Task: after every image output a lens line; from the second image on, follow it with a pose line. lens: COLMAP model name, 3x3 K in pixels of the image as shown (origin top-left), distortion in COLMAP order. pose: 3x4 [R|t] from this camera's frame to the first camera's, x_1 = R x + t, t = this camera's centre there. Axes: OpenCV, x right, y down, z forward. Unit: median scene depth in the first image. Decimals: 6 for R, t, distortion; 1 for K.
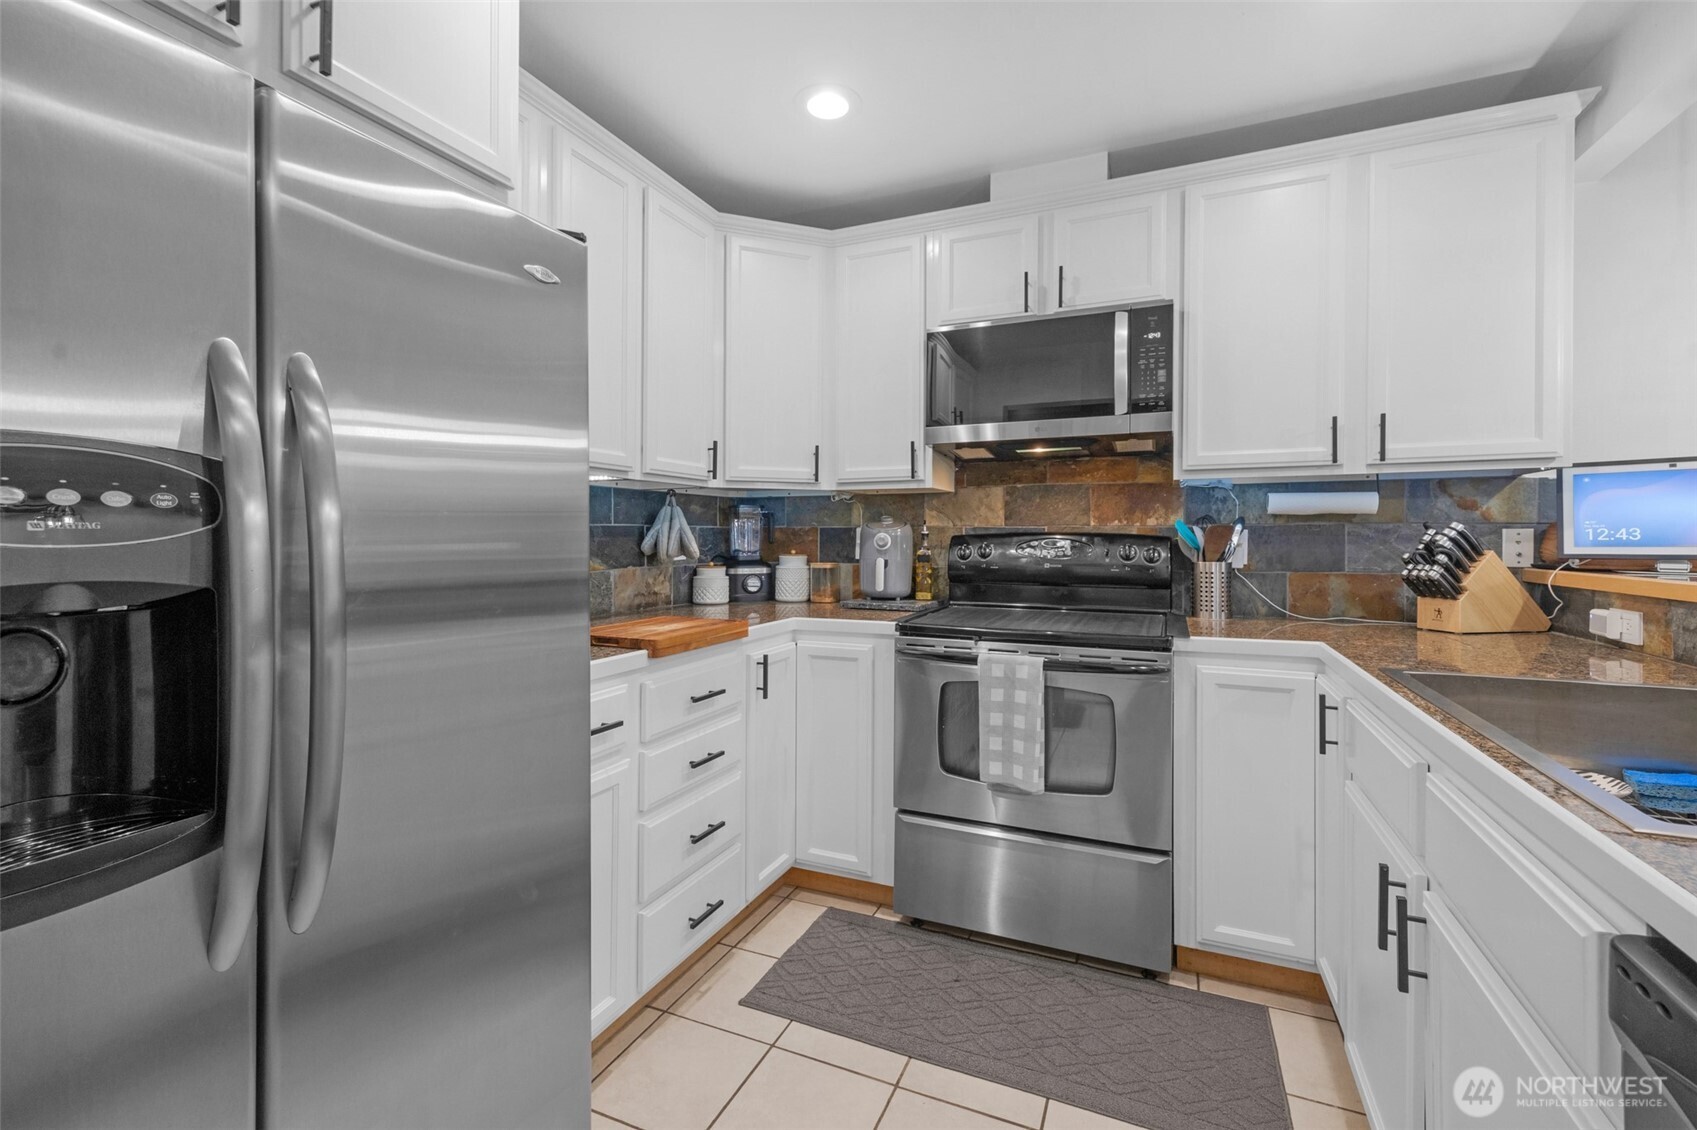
lens RADIAL K [[741.0, 0, 842.6], [0, 741.0, 531.8], [0, 0, 1]] dist [0.009578, -0.001066]
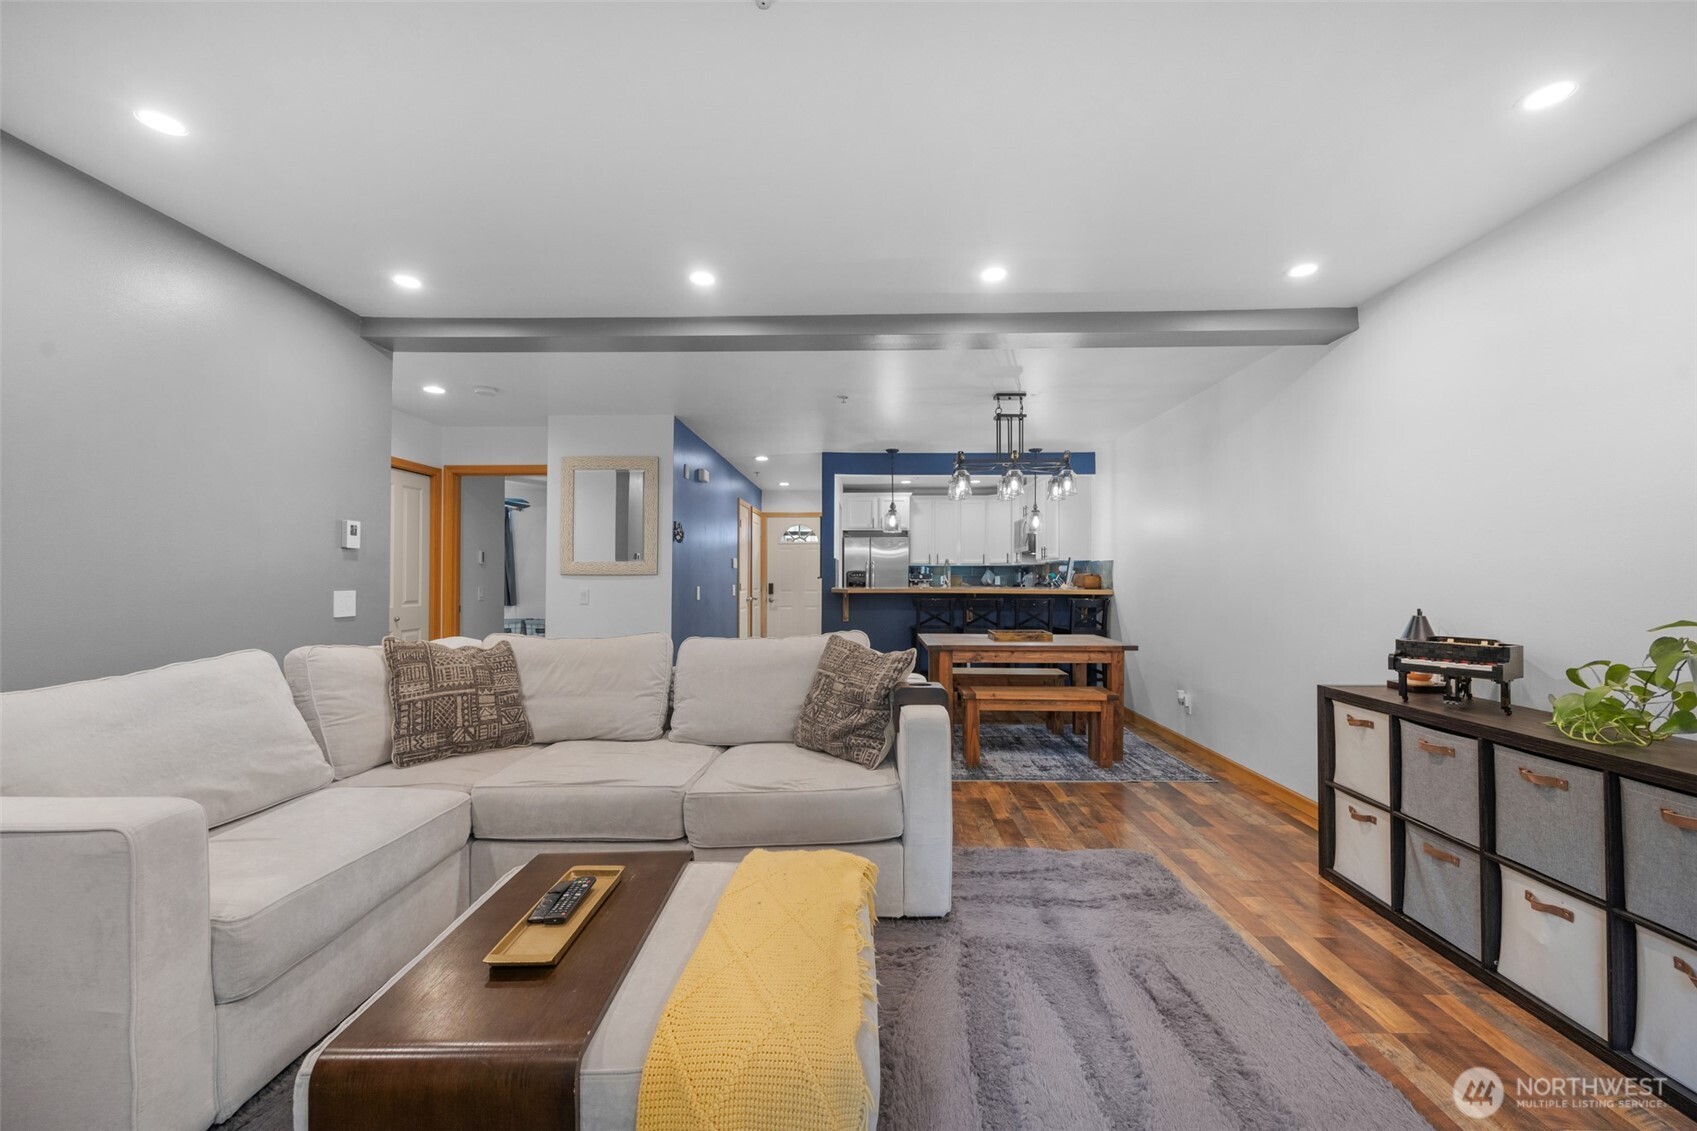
lens RADIAL K [[672.6, 0, 825.1], [0, 672.6, 571.0], [0, 0, 1]] dist [-0.003044, -0.001363]
pose [[0.346750, -0.008250, -0.937921, 3.332821], [0.002709, 0.999966, -0.007794, -0.006637], [0.937954, 0.000162, 0.346760, -1.188276]]
